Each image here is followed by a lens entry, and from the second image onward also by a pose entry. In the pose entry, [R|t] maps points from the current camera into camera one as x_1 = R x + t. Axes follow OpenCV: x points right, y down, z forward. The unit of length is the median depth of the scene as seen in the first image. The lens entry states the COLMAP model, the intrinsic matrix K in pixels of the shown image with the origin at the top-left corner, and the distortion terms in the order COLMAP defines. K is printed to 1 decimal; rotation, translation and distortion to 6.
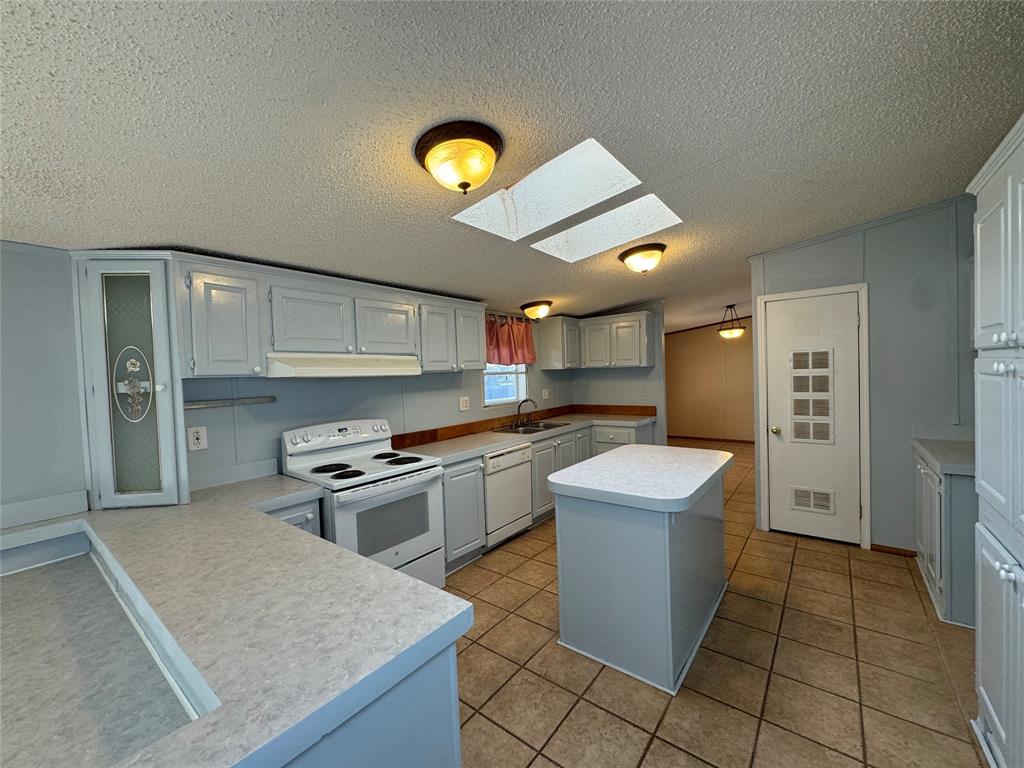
lens RADIAL K [[407.7, 0, 513.6], [0, 407.7, 384.5], [0, 0, 1]] dist [-0.003040, -0.000307]
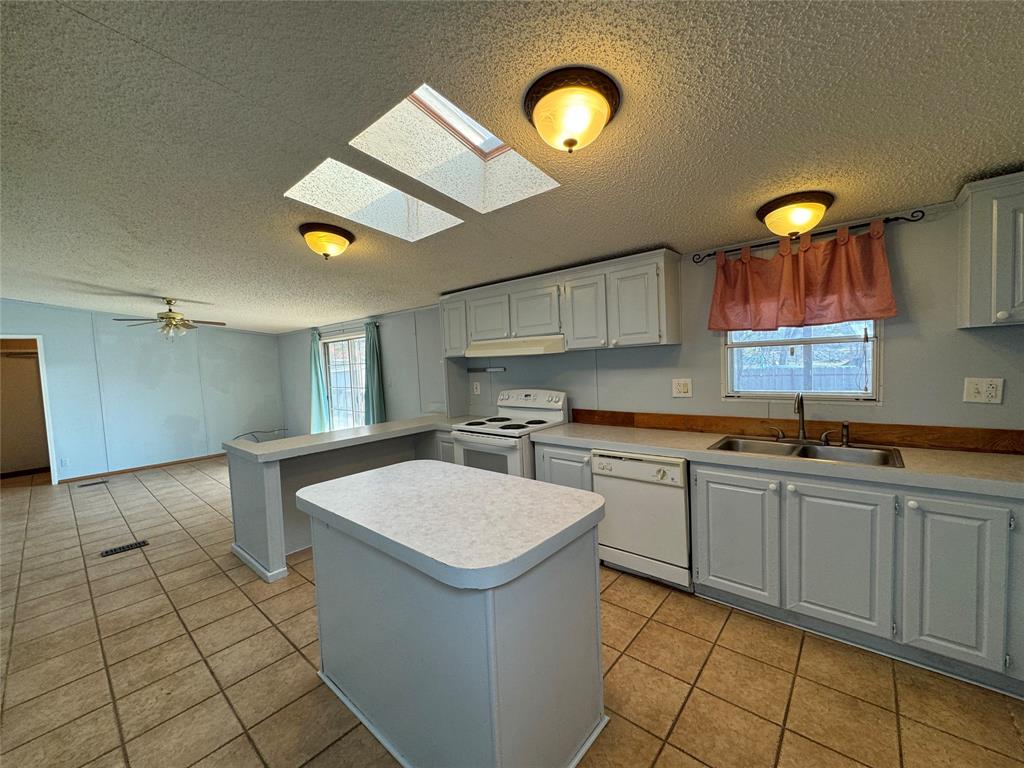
lens RADIAL K [[407.7, 0, 513.6], [0, 407.7, 384.5], [0, 0, 1]] dist [-0.003040, -0.000307]
pose [[-0.044574, 0.097197, -0.994266, 0.730275], [0.017851, 0.995174, 0.096486, -0.042183], [0.998847, -0.013448, -0.046094, 0.845052]]
